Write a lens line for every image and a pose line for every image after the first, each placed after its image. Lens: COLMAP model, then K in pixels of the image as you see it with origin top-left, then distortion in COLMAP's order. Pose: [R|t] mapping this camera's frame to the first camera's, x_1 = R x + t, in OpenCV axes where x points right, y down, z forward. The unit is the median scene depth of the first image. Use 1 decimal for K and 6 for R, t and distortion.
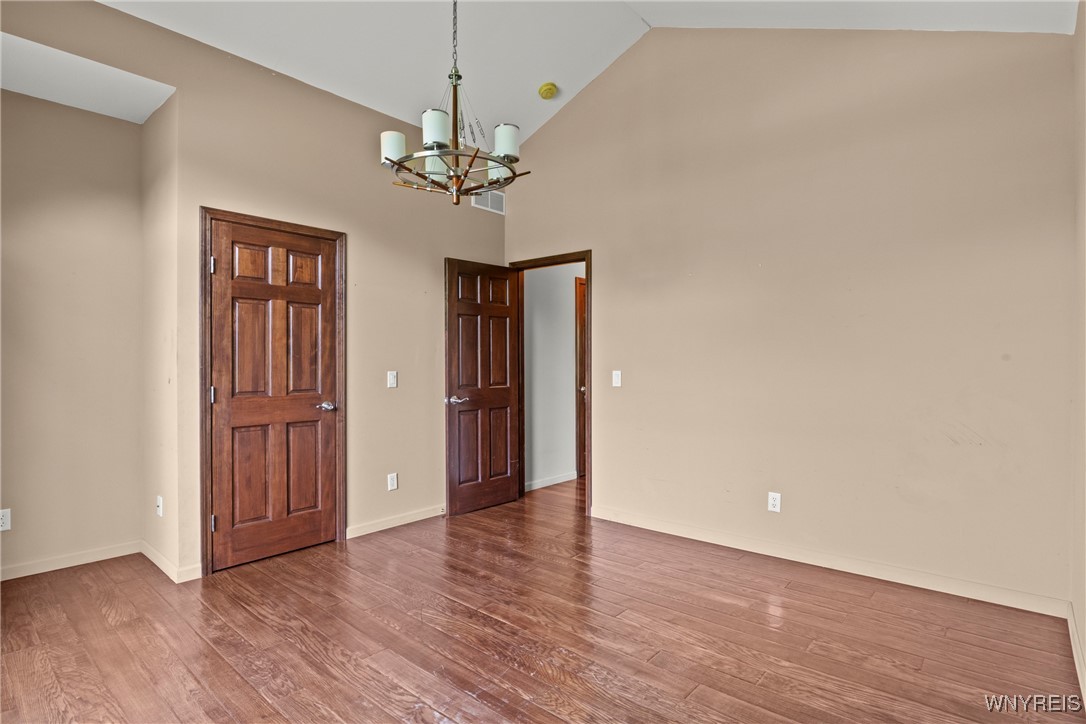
lens RADIAL K [[545.4, 0, 542.4], [0, 545.4, 364.5], [0, 0, 1]] dist [0.003114, -0.000835]
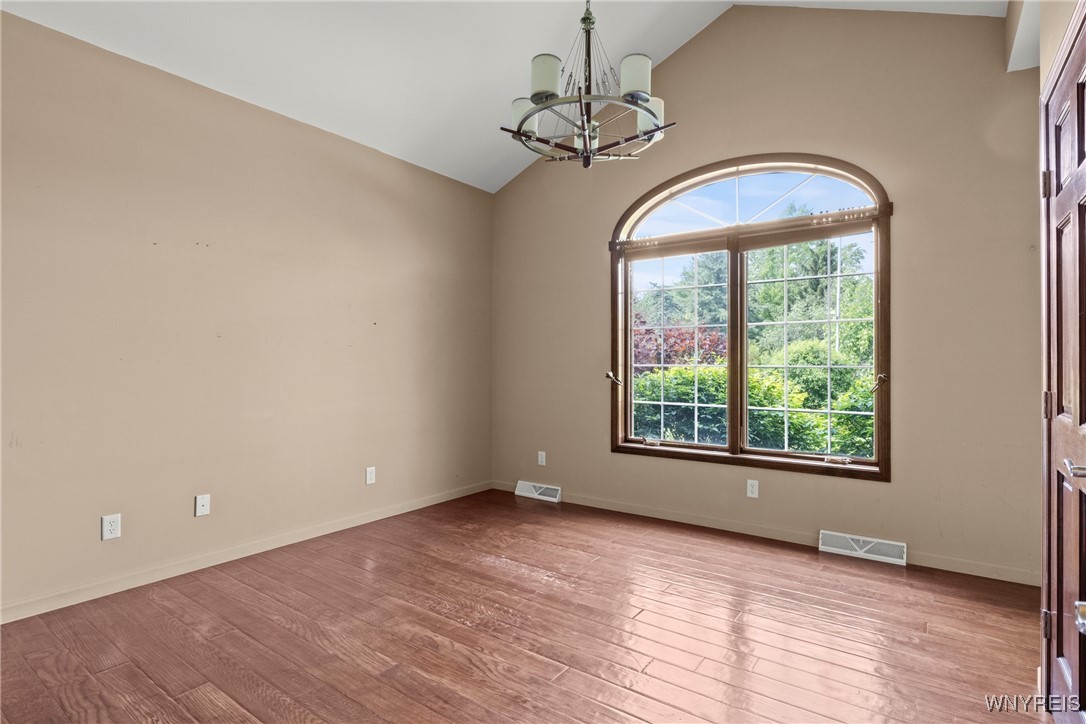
lens RADIAL K [[545.4, 0, 542.4], [0, 545.4, 364.5], [0, 0, 1]] dist [0.003114, -0.000835]
pose [[-0.996719, 0.002405, -0.080909, -0.020859], [0.002066, 0.999989, 0.004276, 0.011585], [0.080918, 0.004094, -0.996712, 2.077452]]
